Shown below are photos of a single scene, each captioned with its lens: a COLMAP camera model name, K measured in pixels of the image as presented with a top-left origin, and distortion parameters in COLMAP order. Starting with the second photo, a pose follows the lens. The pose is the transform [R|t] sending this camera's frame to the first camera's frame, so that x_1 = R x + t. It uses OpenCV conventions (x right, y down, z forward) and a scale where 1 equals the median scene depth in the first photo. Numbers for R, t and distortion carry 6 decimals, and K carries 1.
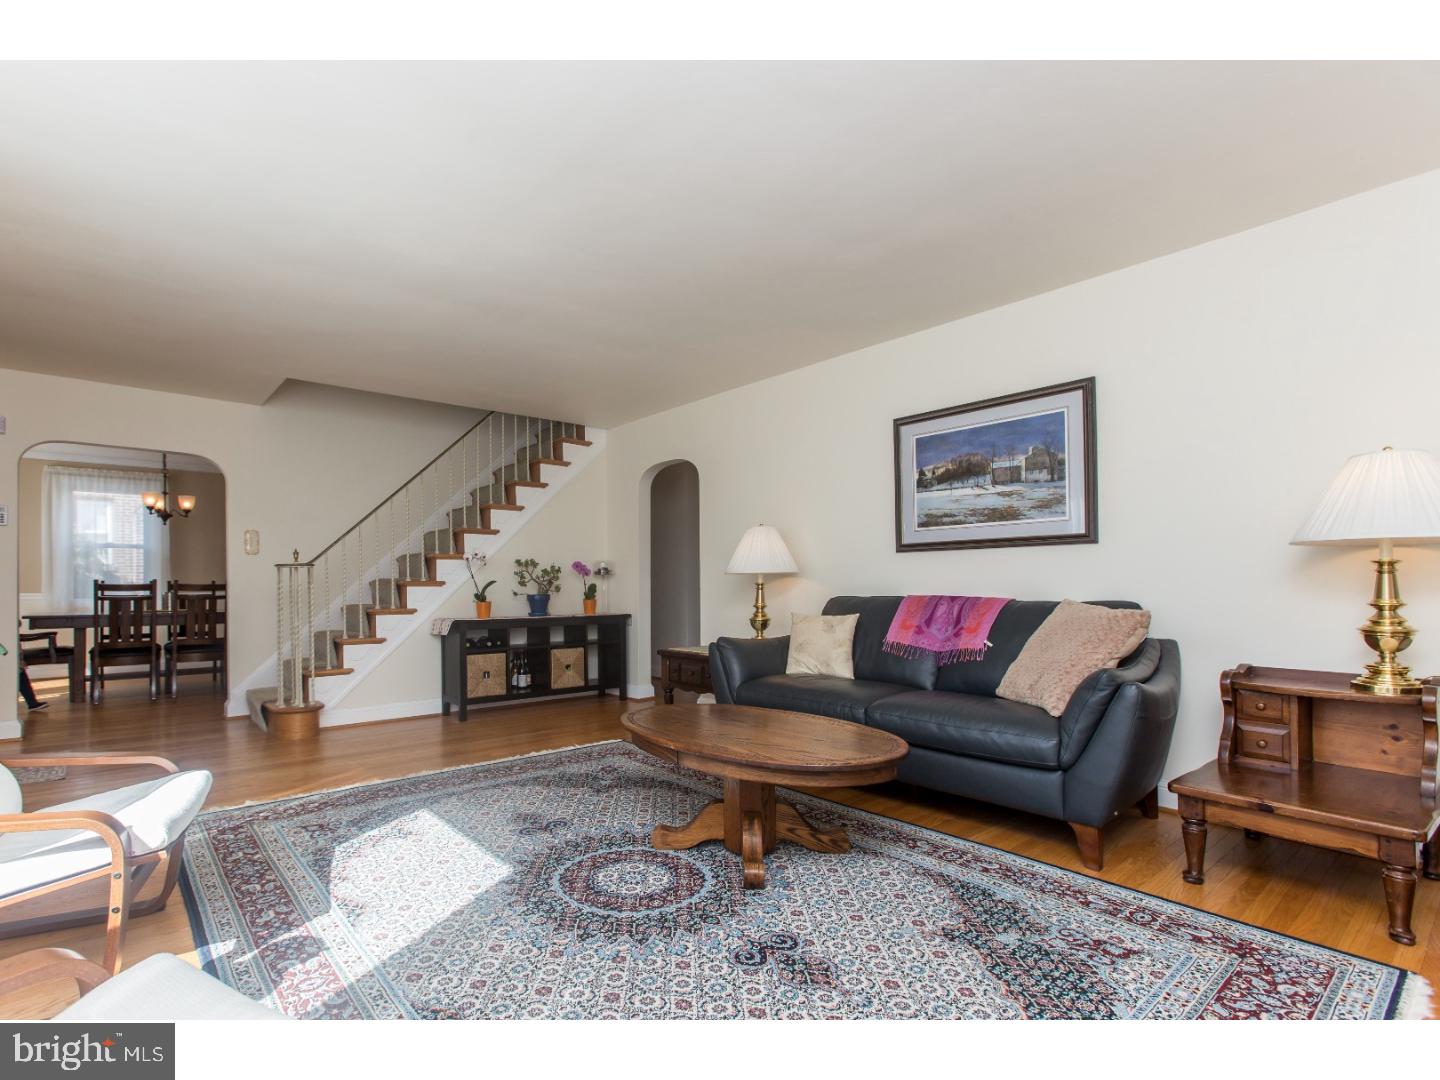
lens RADIAL K [[695.7, 0, 644.6], [0, 695.7, 580.9], [0, 0, 1]] dist [-0.003973, 0.000224]
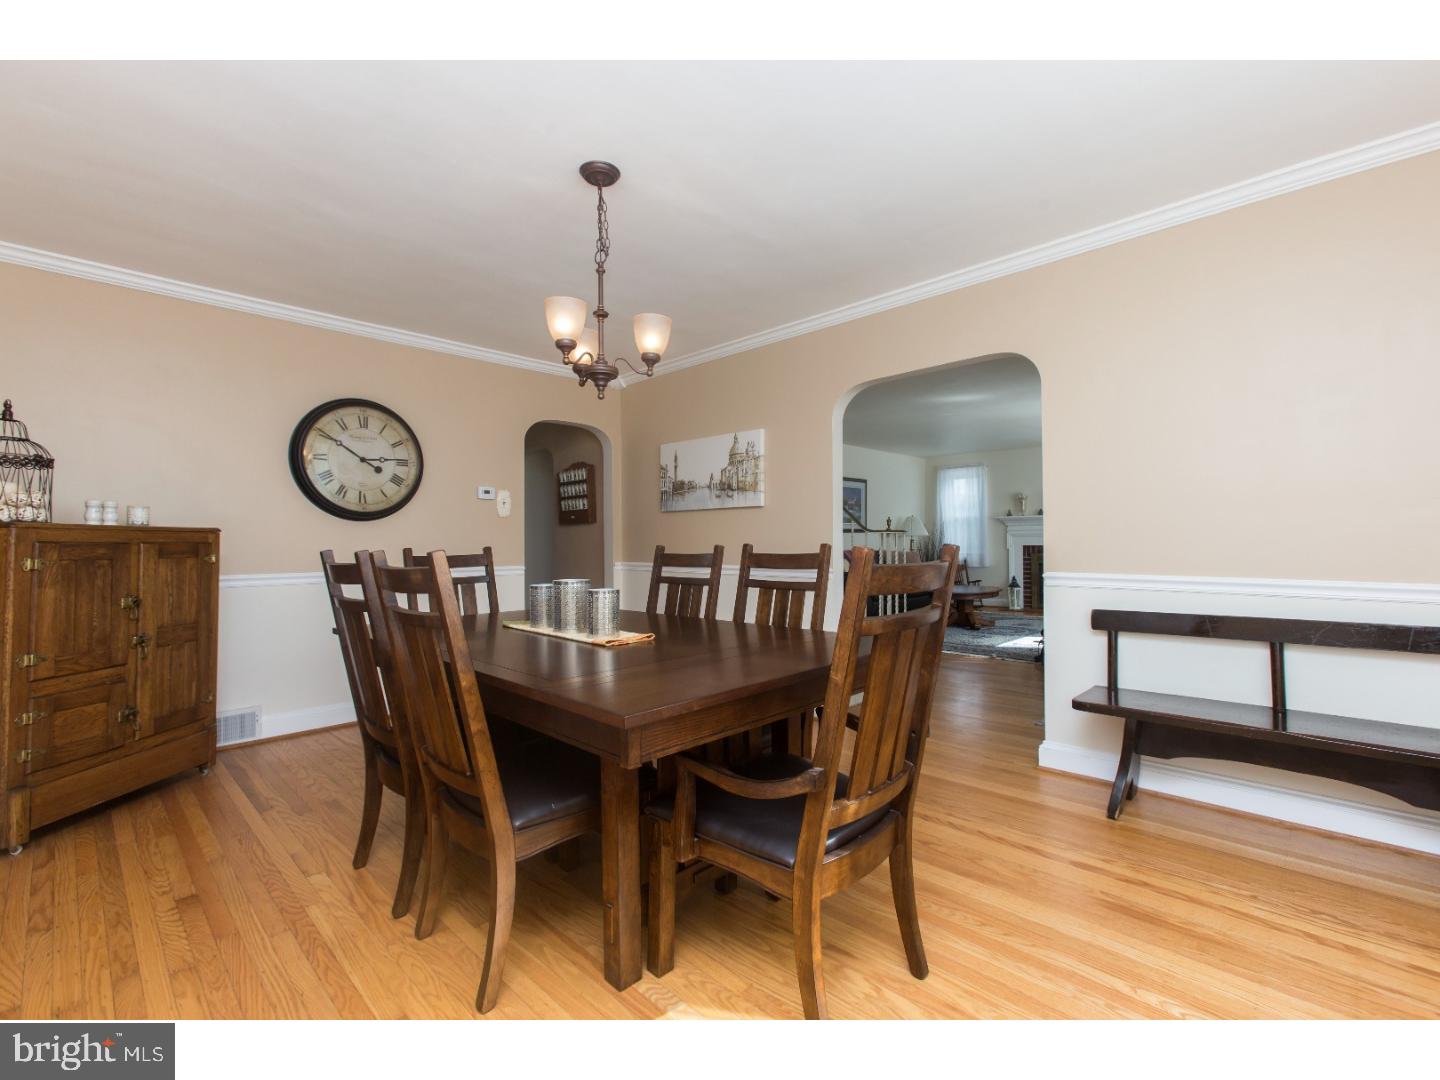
lens RADIAL K [[641.1, 0, 715.5], [0, 641.1, 536.1], [0, 0, 1]] dist [-0.000894, -0.000168]
pose [[-0.131607, 0.007969, 0.991270, -2.109457], [-0.001092, 0.999966, -0.008183, -0.009137], [-0.991301, -0.002159, -0.131594, 1.998209]]
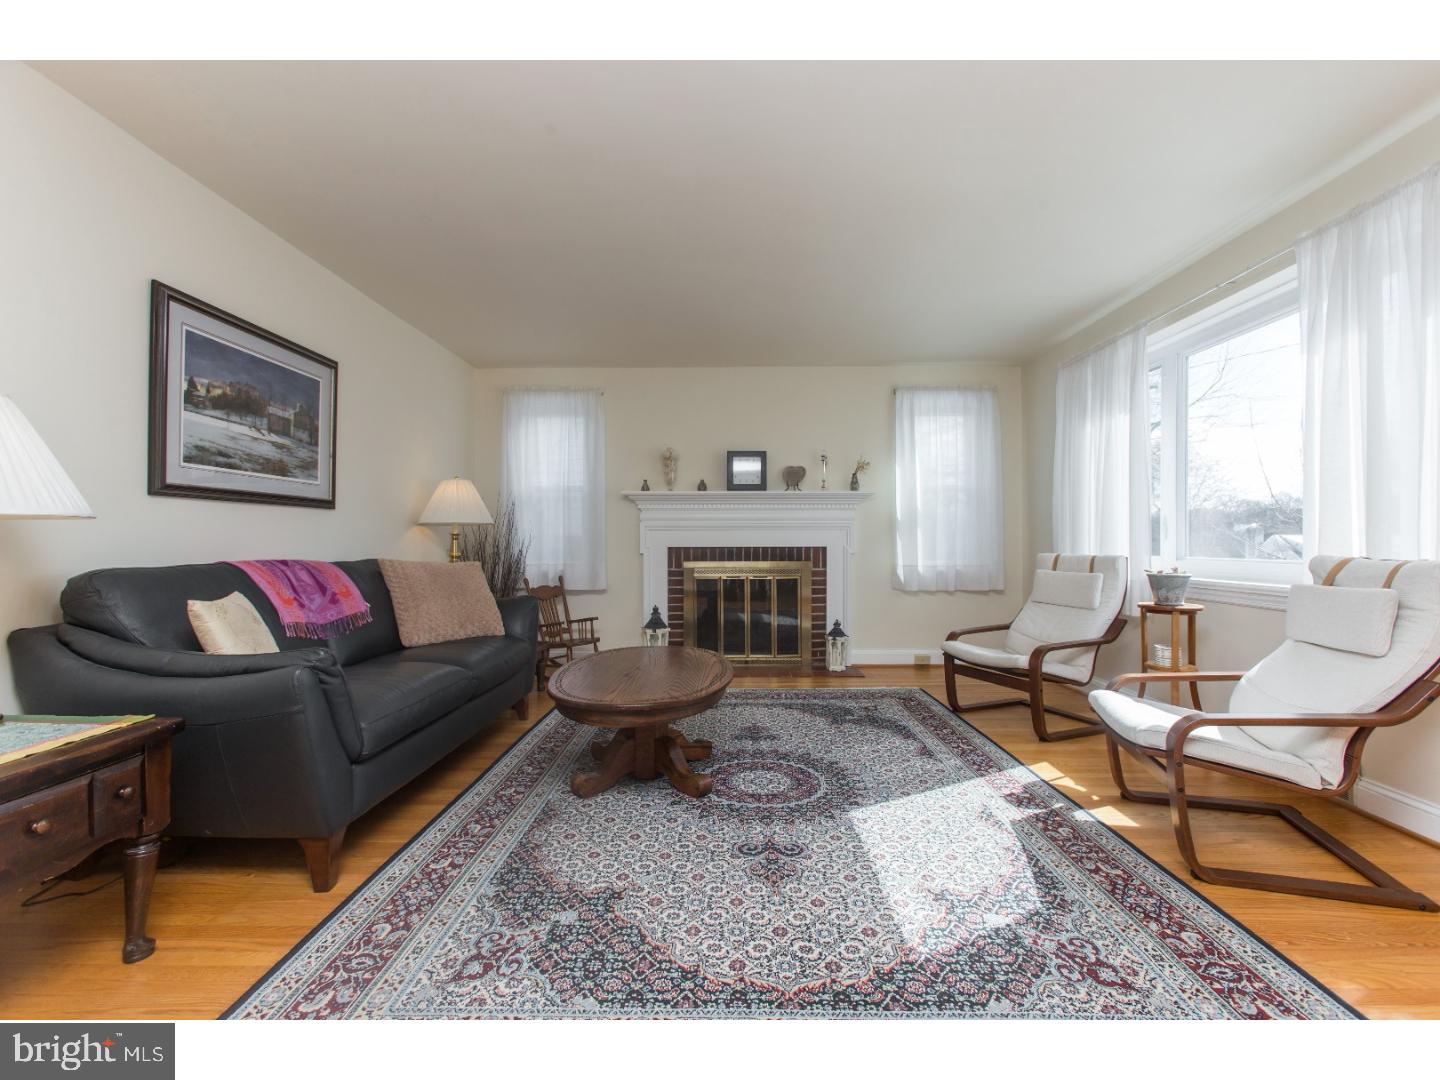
lens RADIAL K [[641.1, 0, 719.5], [0, 641.1, 540.0], [0, 0, 1]] dist [-0.000894, -0.000168]
pose [[-0.780407, 0.006136, 0.625242, -0.476009], [-0.001585, 0.999929, -0.011792, 0.007232], [-0.625270, -0.010194, -0.780342, 1.368042]]
